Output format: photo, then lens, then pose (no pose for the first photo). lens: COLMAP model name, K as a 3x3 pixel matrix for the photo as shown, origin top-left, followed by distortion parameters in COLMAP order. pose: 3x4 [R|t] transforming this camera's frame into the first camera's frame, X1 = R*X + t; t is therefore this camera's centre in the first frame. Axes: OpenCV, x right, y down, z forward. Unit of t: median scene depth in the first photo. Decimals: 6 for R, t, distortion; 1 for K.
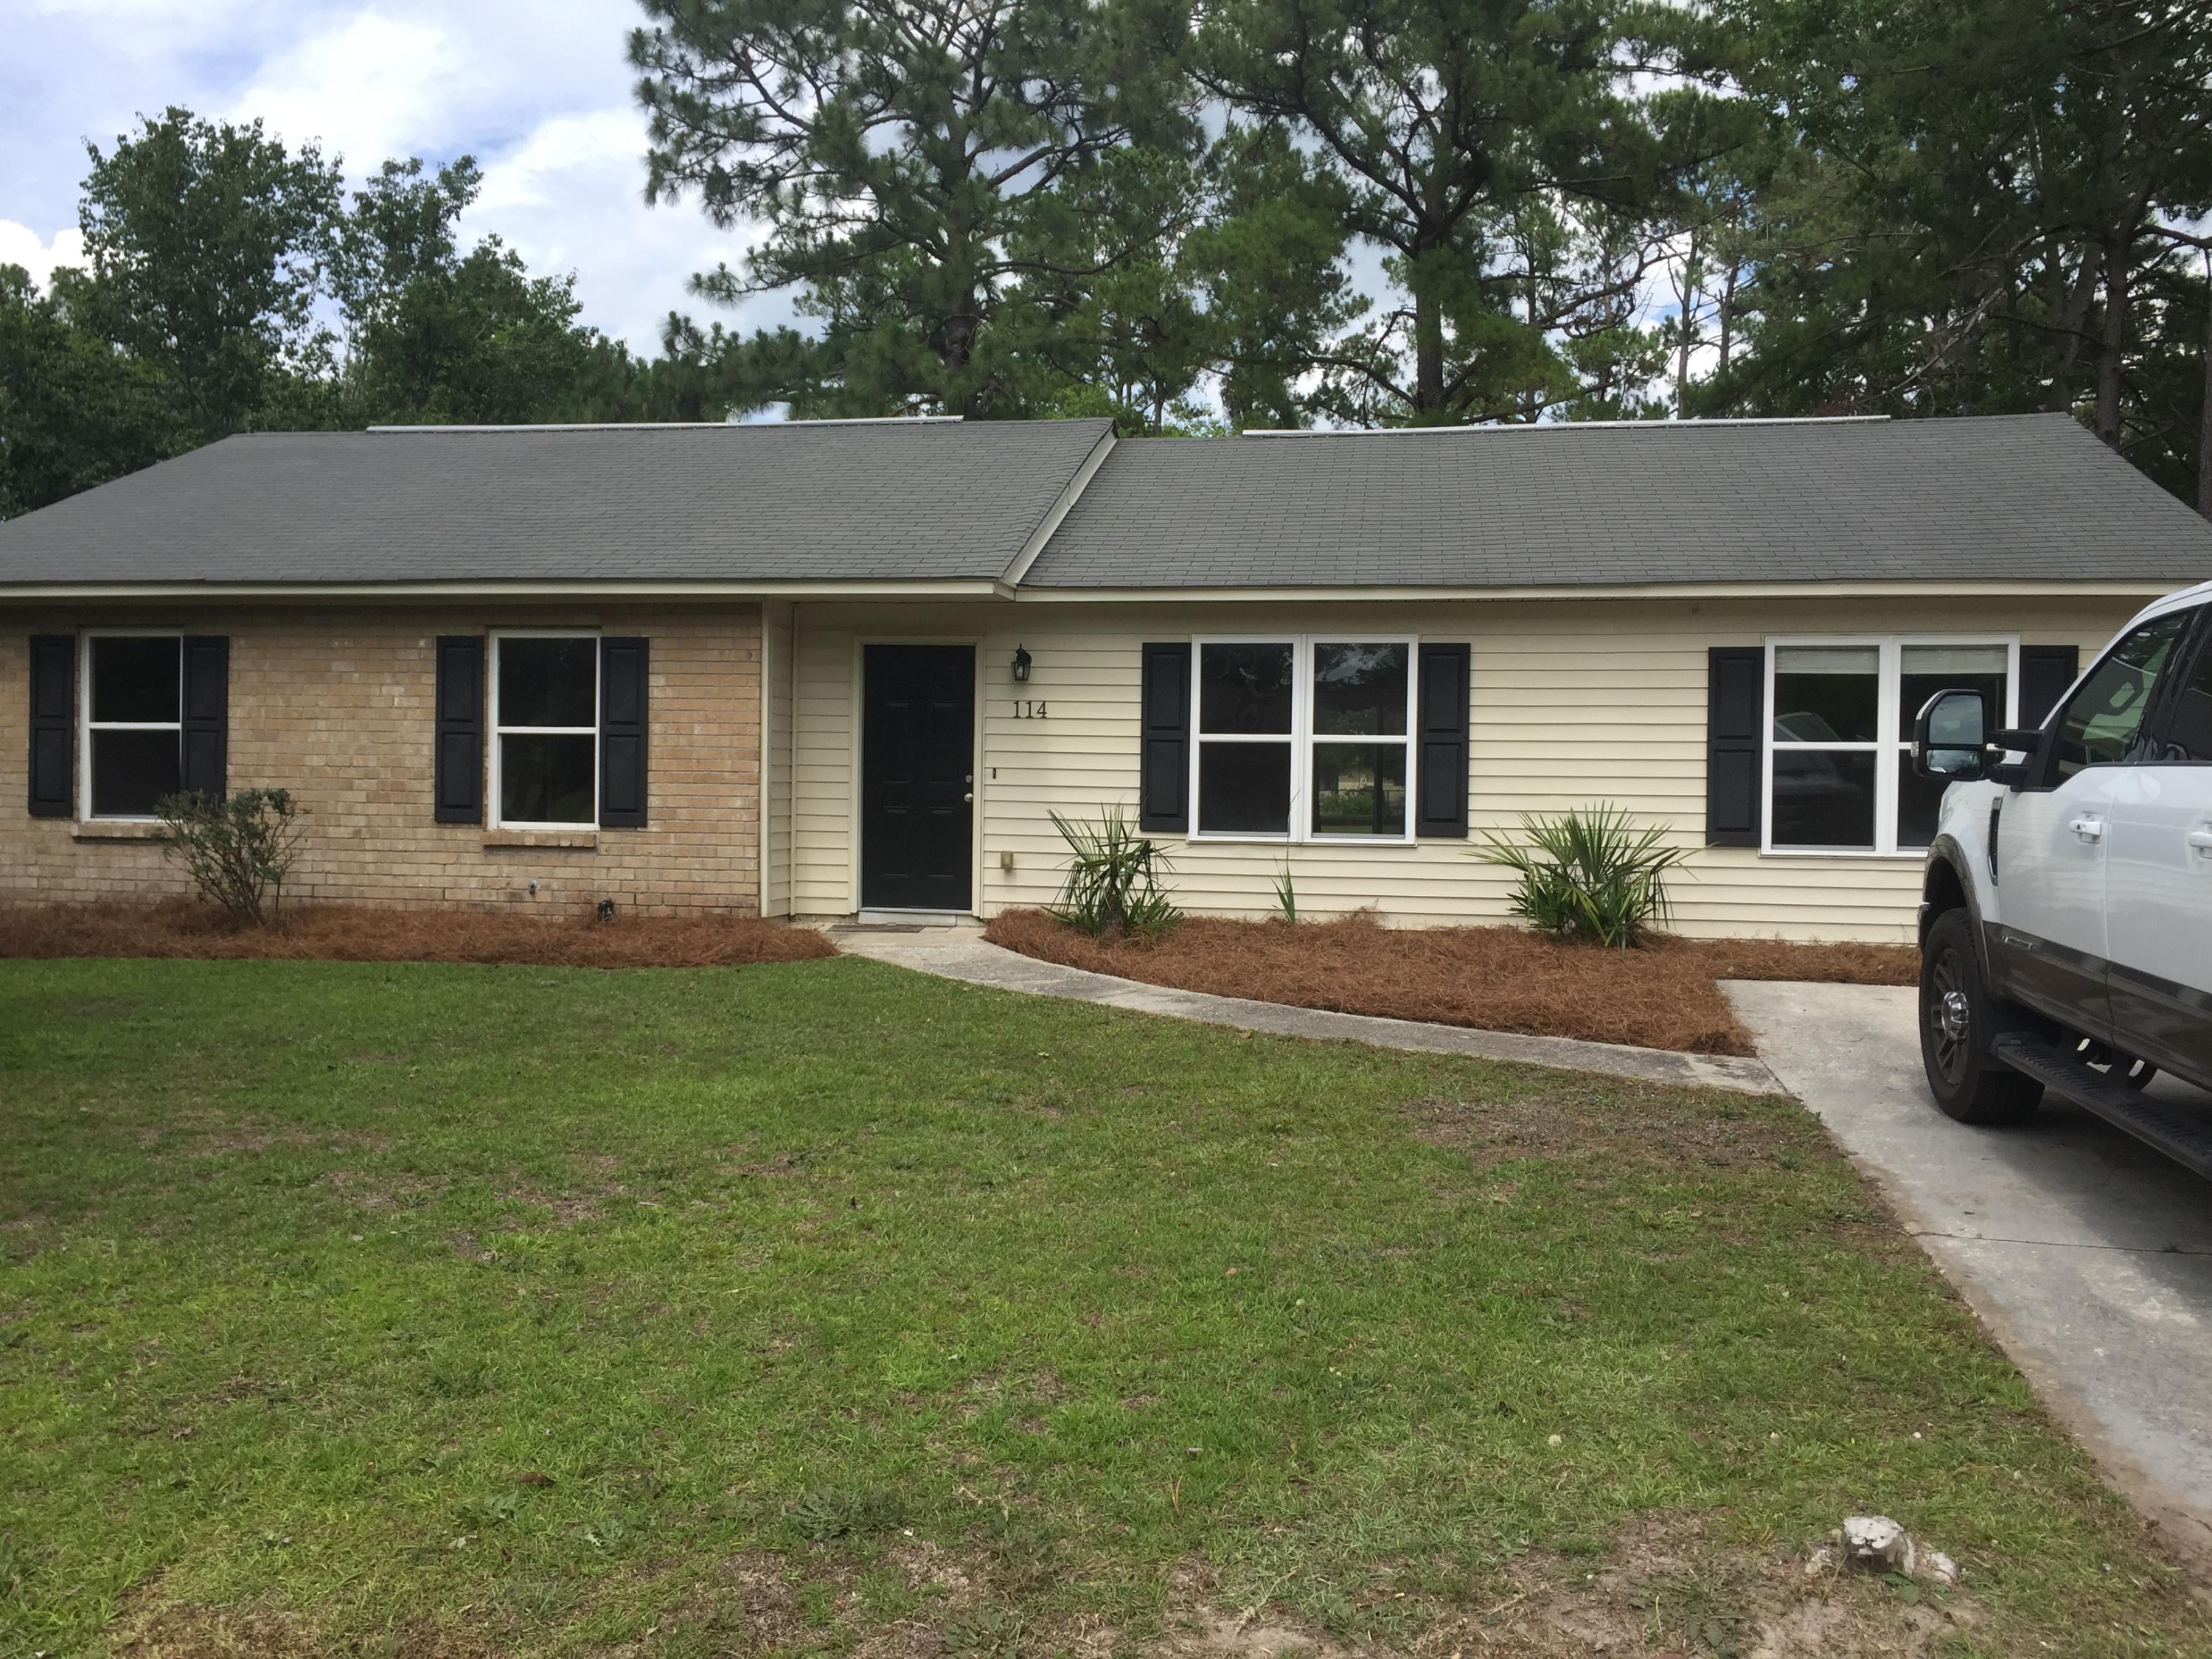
lens RADIAL K [[1943.7, 0, 1124.9], [0, 1943.7, 820.7], [0, 0, 1]] dist [0.074139, -0.076826]
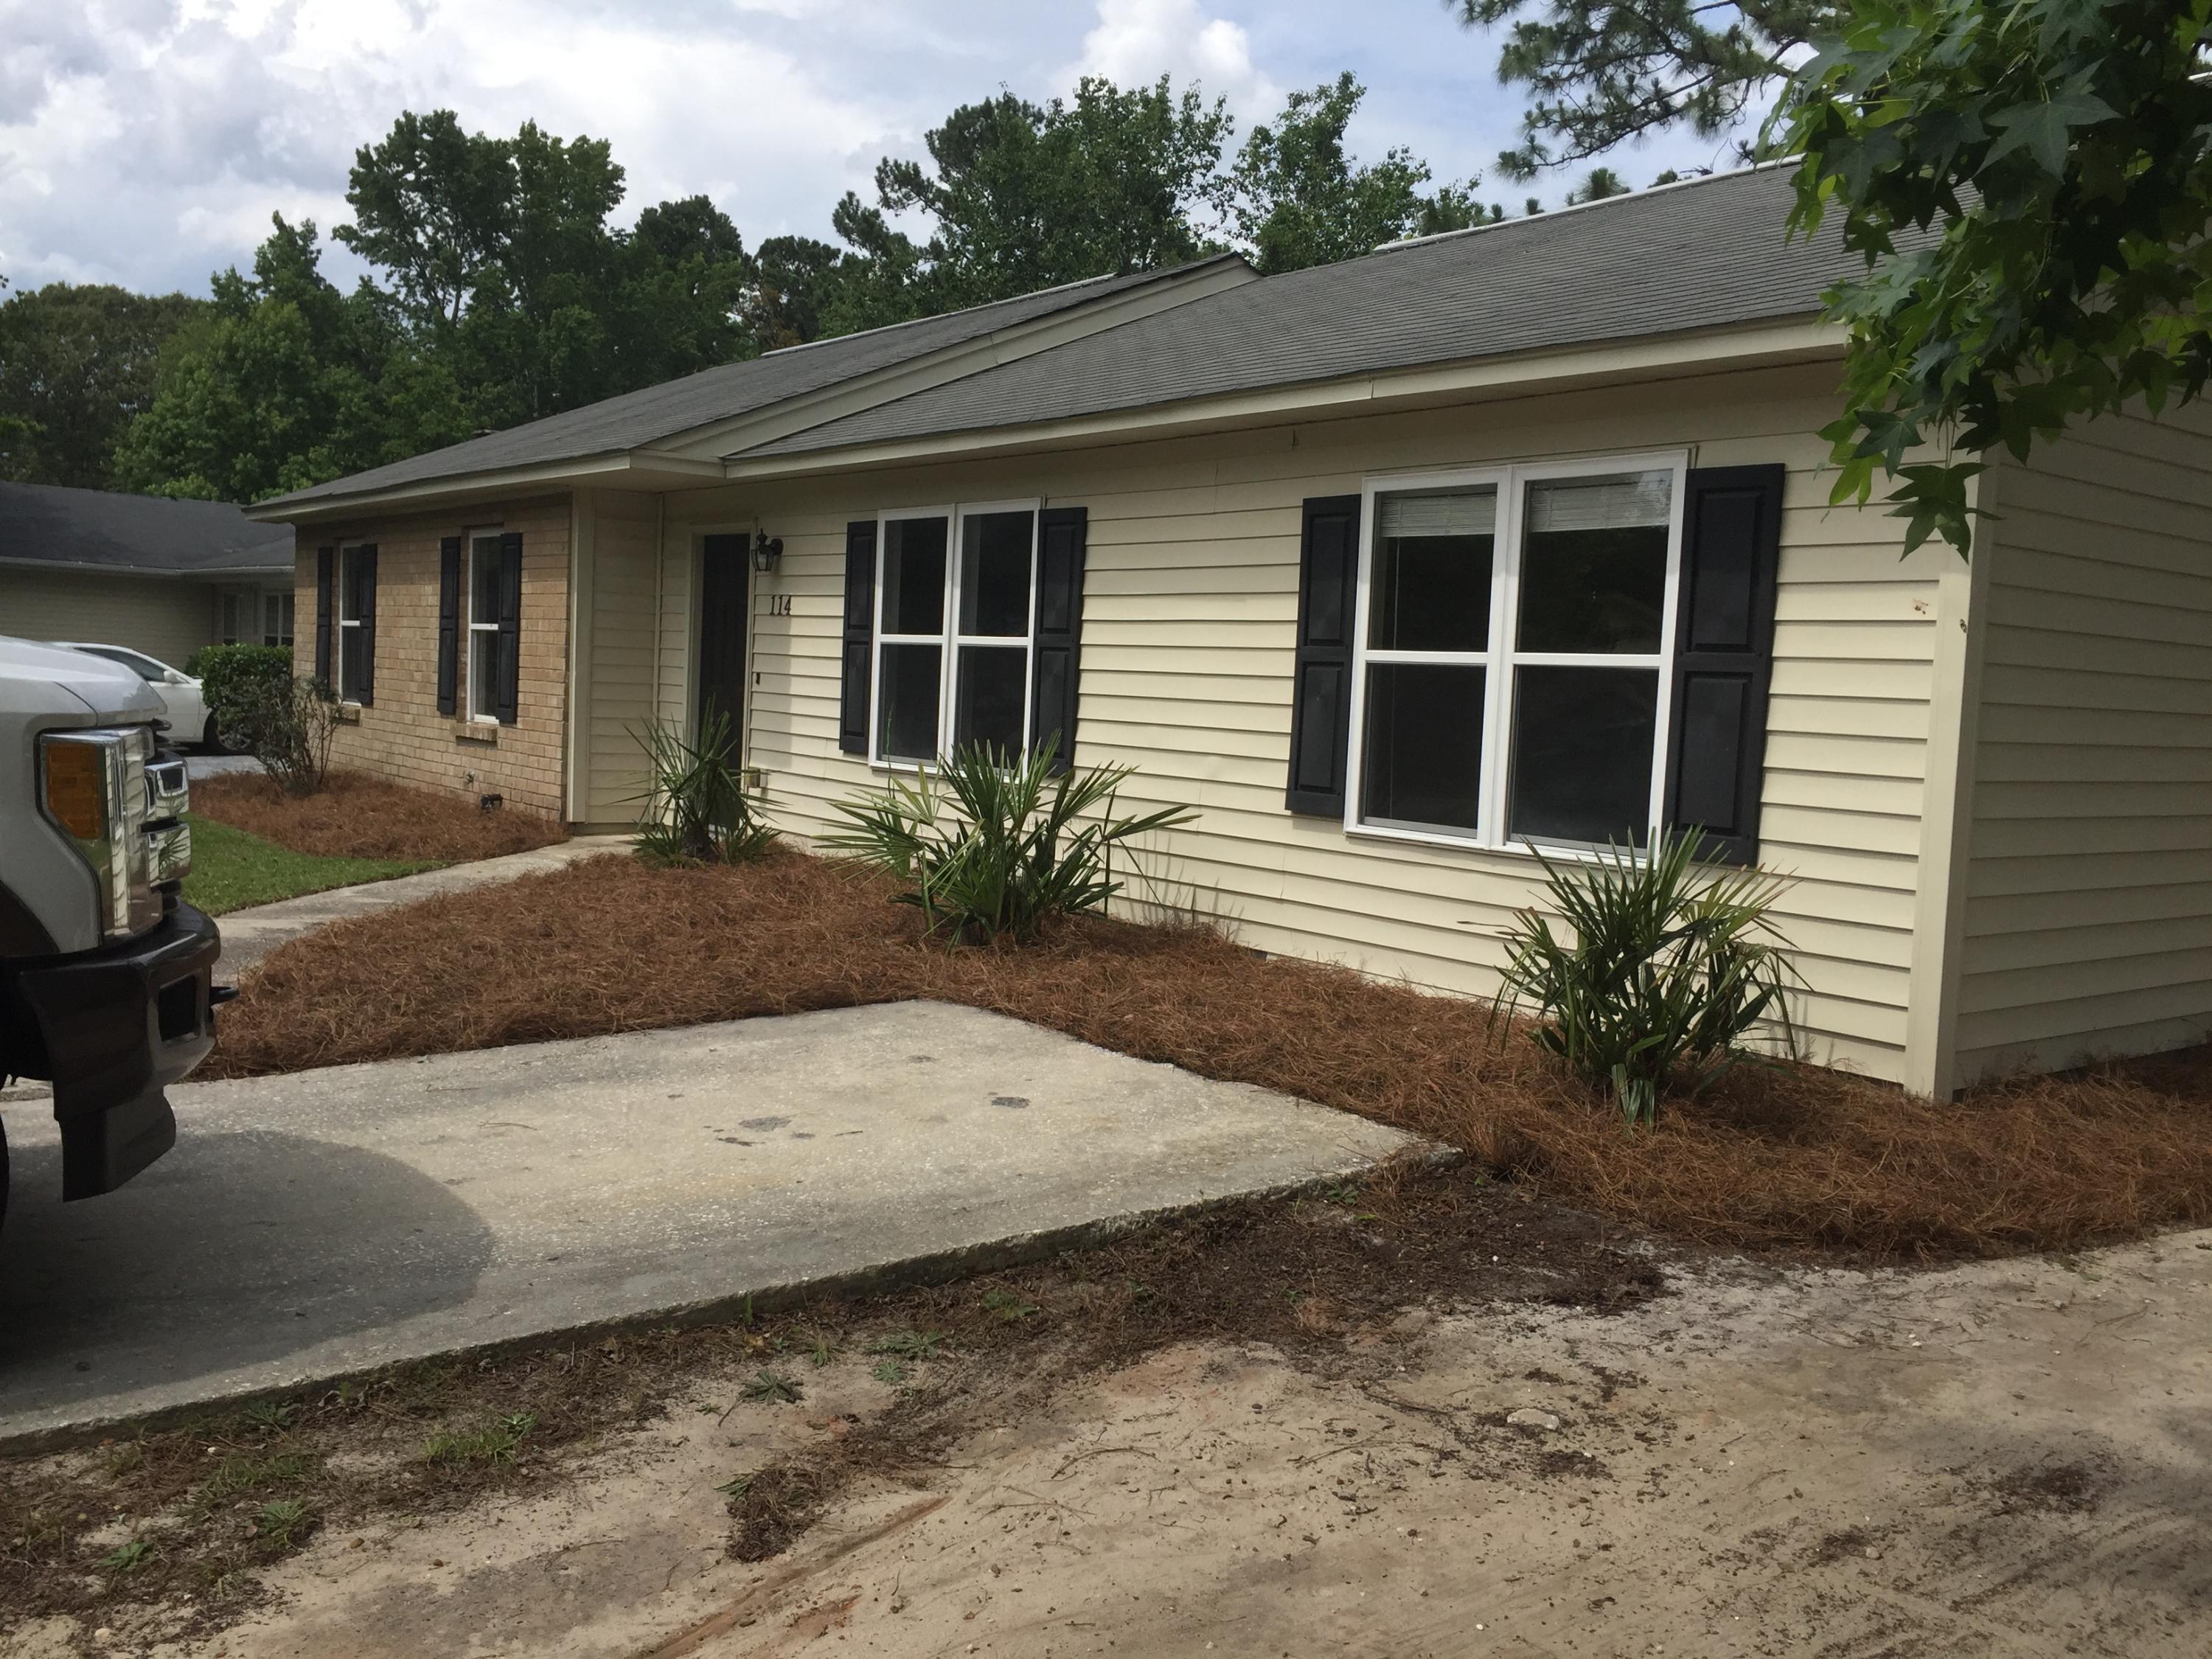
lens RADIAL K [[1943.7, 0, 1124.9], [0, 1943.7, 820.7], [0, 0, 1]] dist [0.074139, -0.076826]
pose [[0.737279, 0.070720, -0.671877, 0.658802], [-0.050210, 0.997492, 0.049895, -0.012817], [0.673720, -0.003052, 0.738980, 0.473771]]
